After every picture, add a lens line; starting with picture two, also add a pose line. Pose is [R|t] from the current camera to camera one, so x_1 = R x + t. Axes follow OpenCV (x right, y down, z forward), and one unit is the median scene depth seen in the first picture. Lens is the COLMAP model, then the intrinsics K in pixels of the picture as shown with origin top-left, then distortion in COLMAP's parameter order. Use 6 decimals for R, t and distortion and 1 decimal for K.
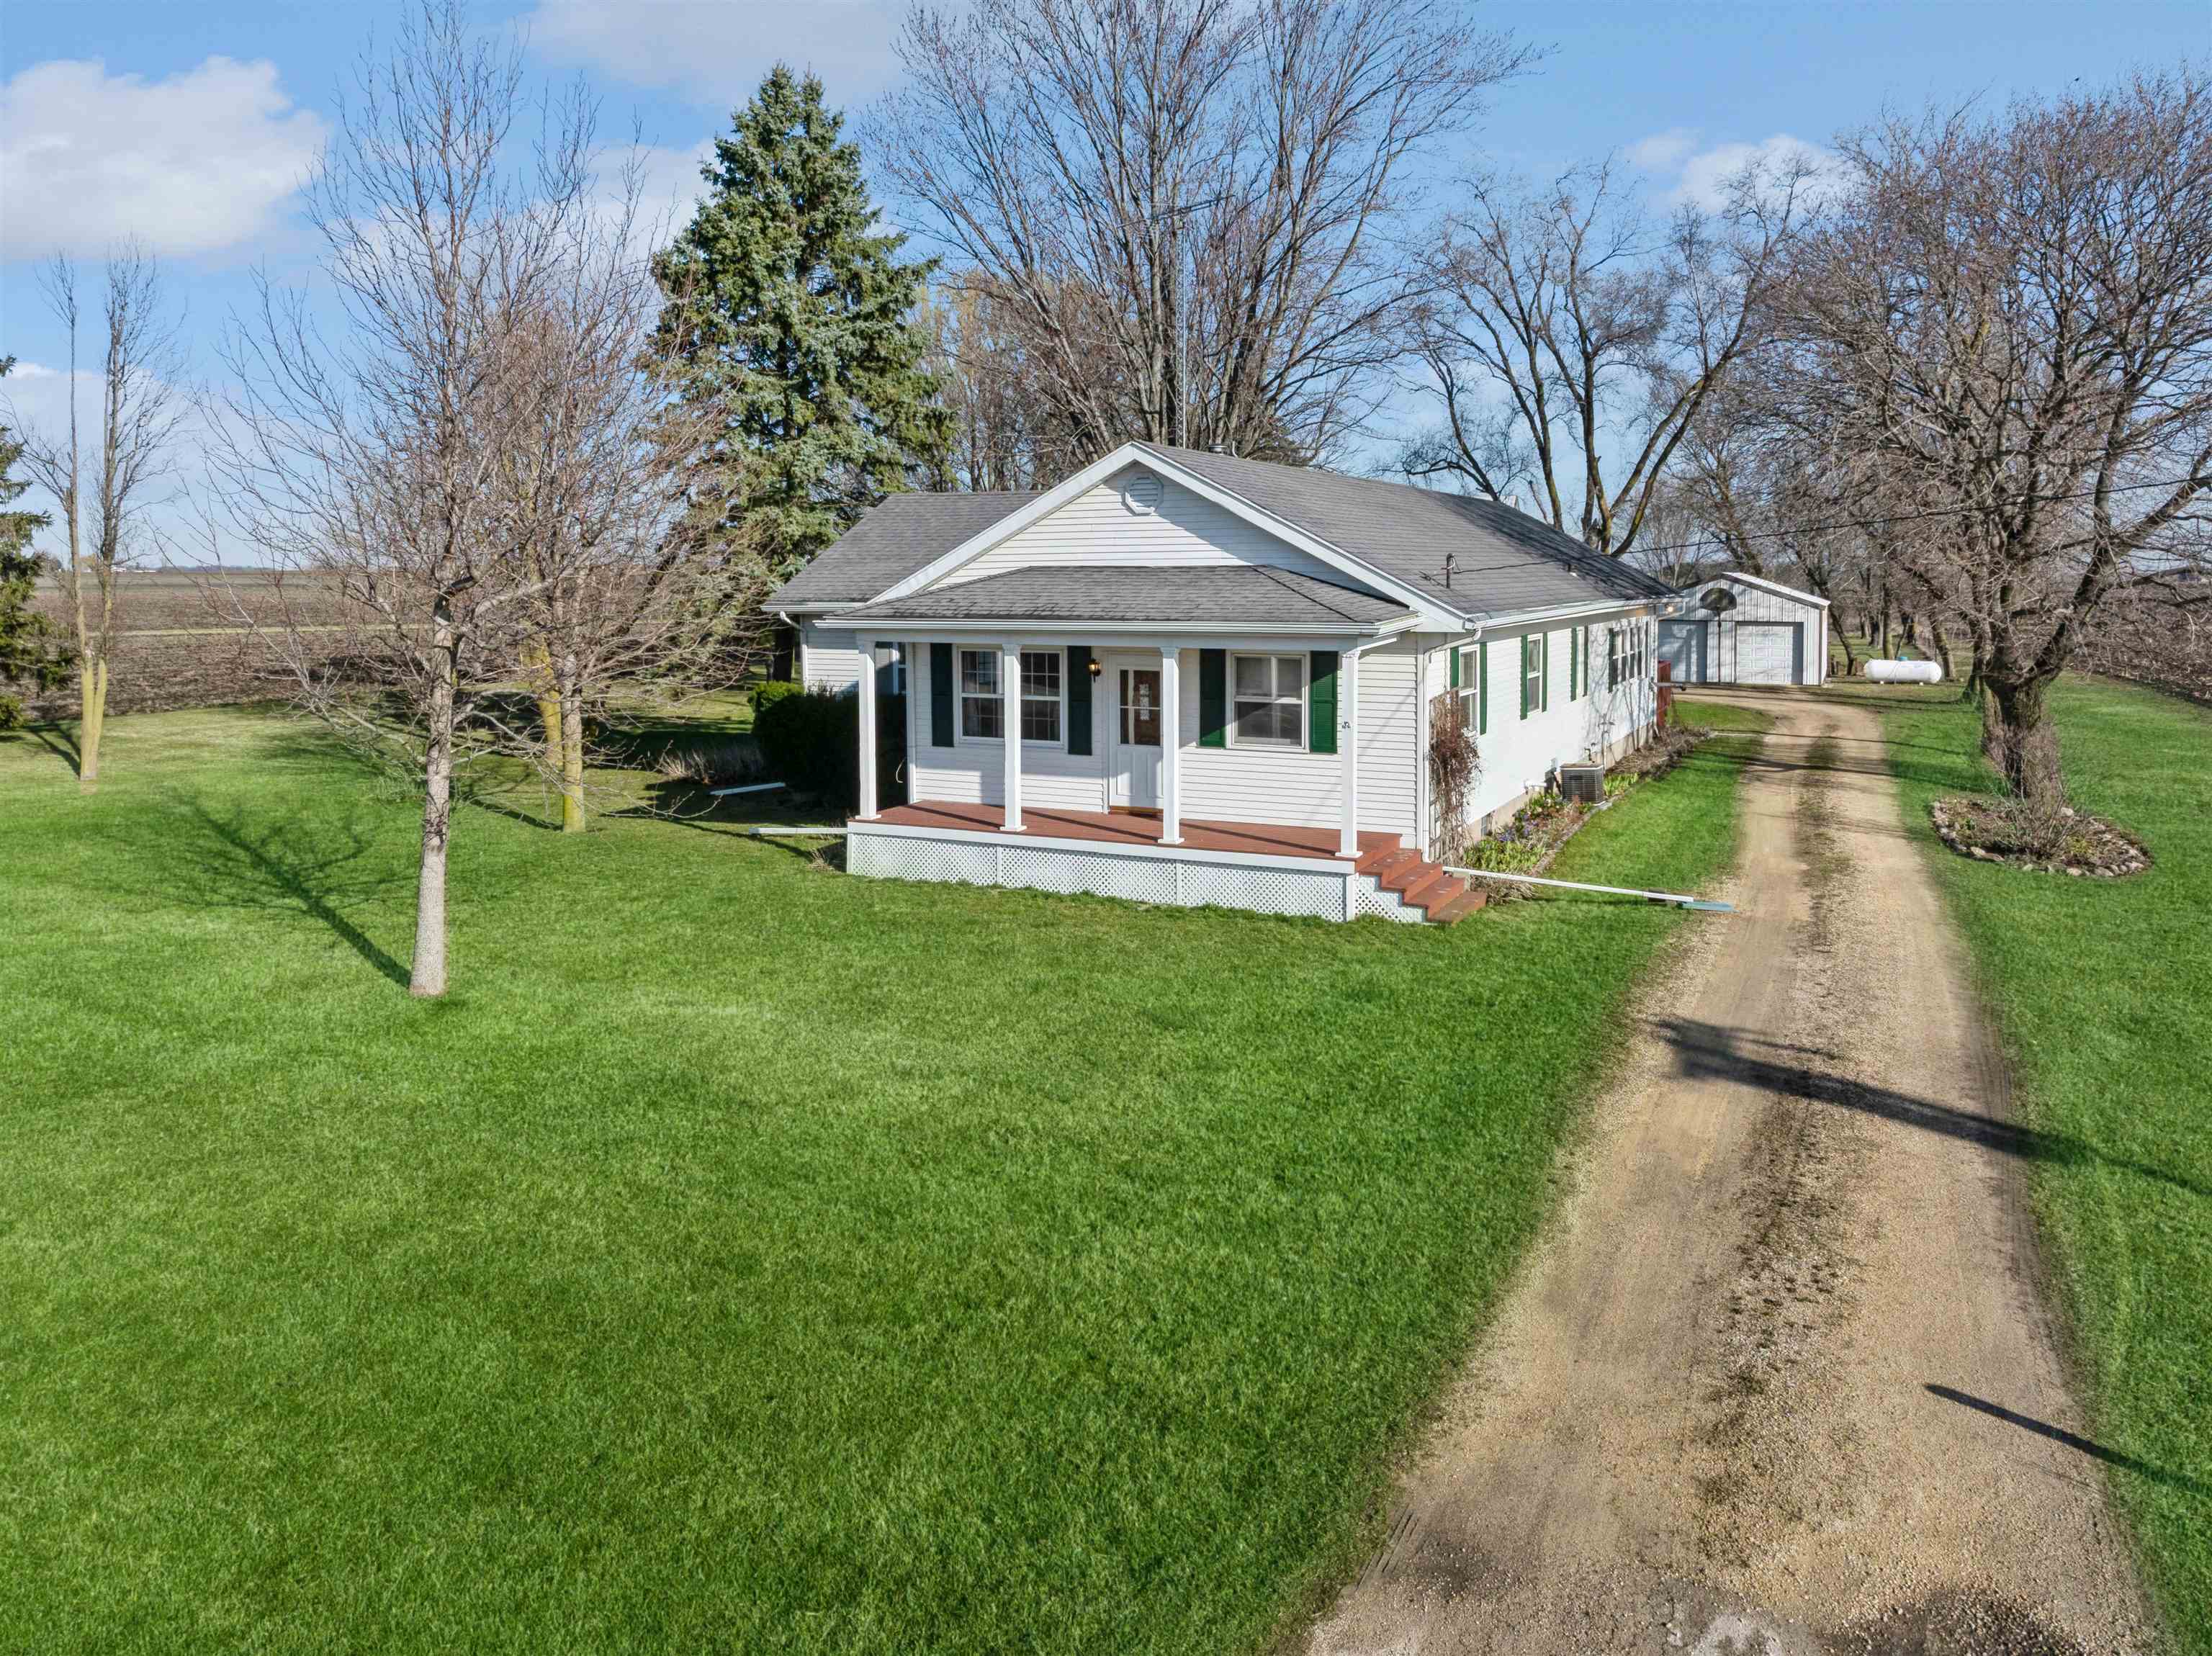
lens RADIAL K [[1551.7, 0, 1100.0], [0, 1551.7, 809.3], [0, 0, 1]] dist [-0.034880, -0.006991]
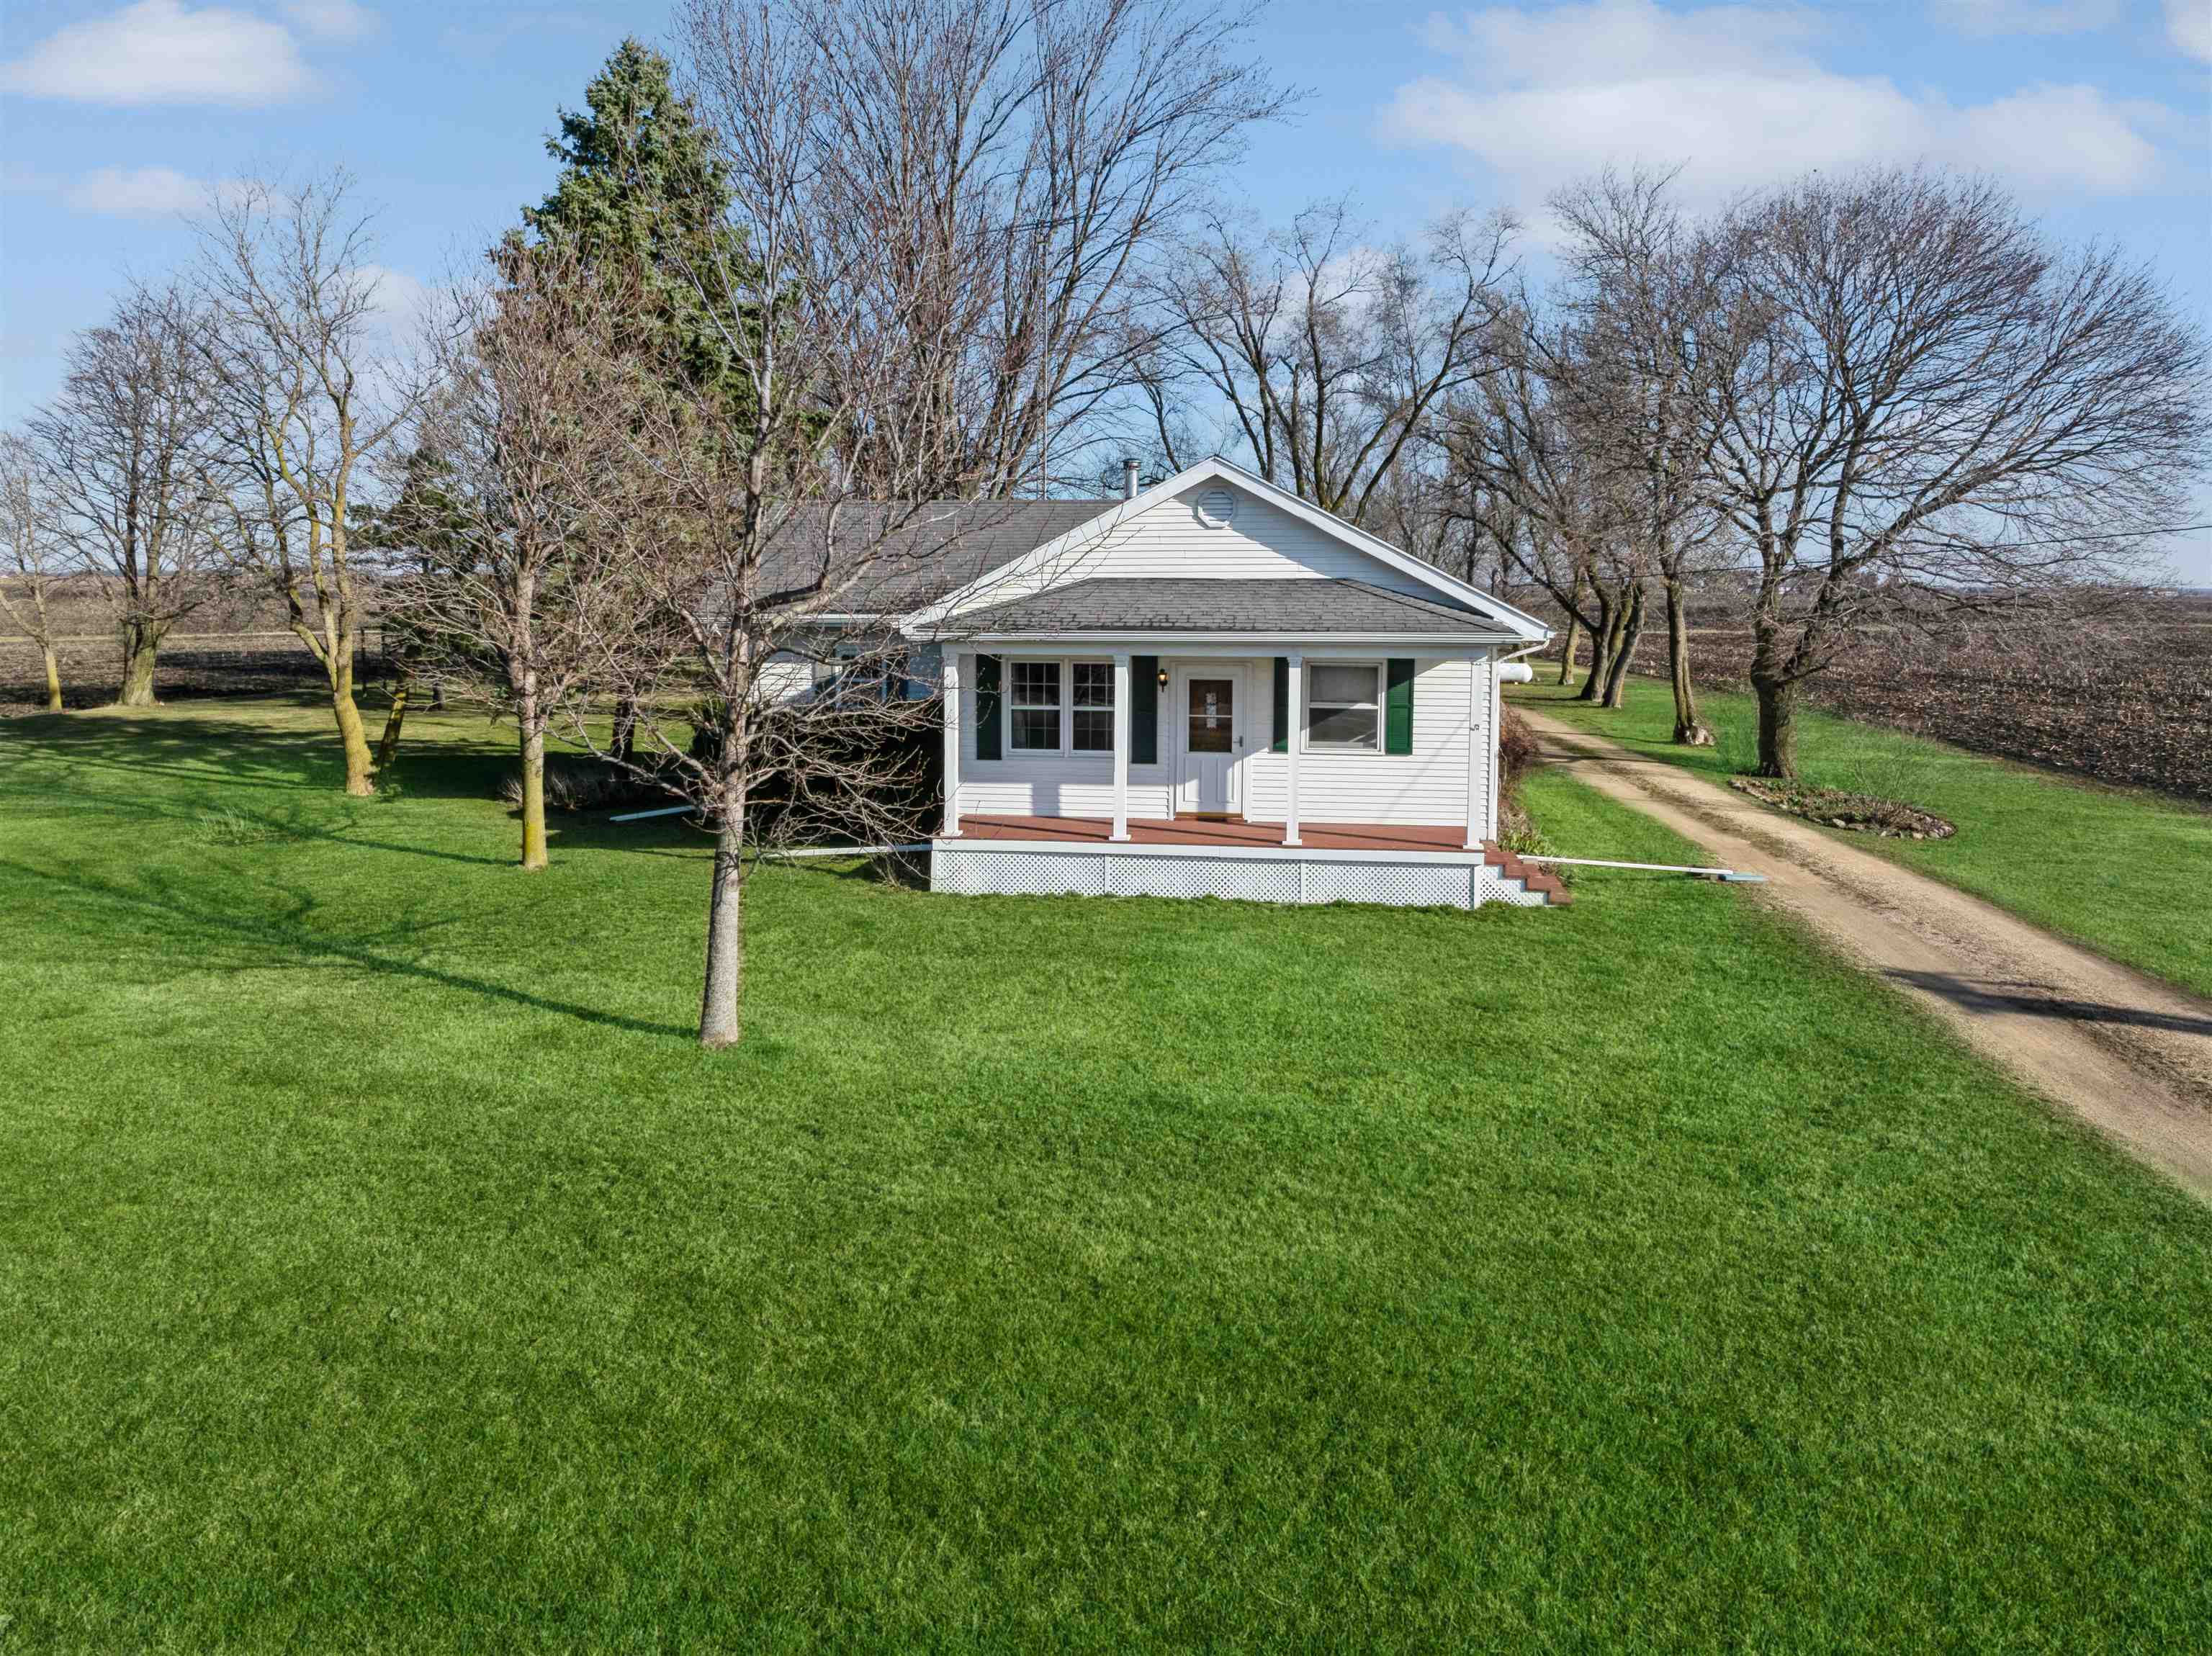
lens RADIAL K [[1551.7, 0, 1083.2], [0, 1551.7, 827.2], [0, 0, 1]] dist [-0.034880, -0.006991]
pose [[0.952408, -0.042328, 0.301872, -0.375139], [0.040755, 0.999103, 0.011509, -0.007128], [-0.302088, 0.001342, 0.953279, 0.044390]]
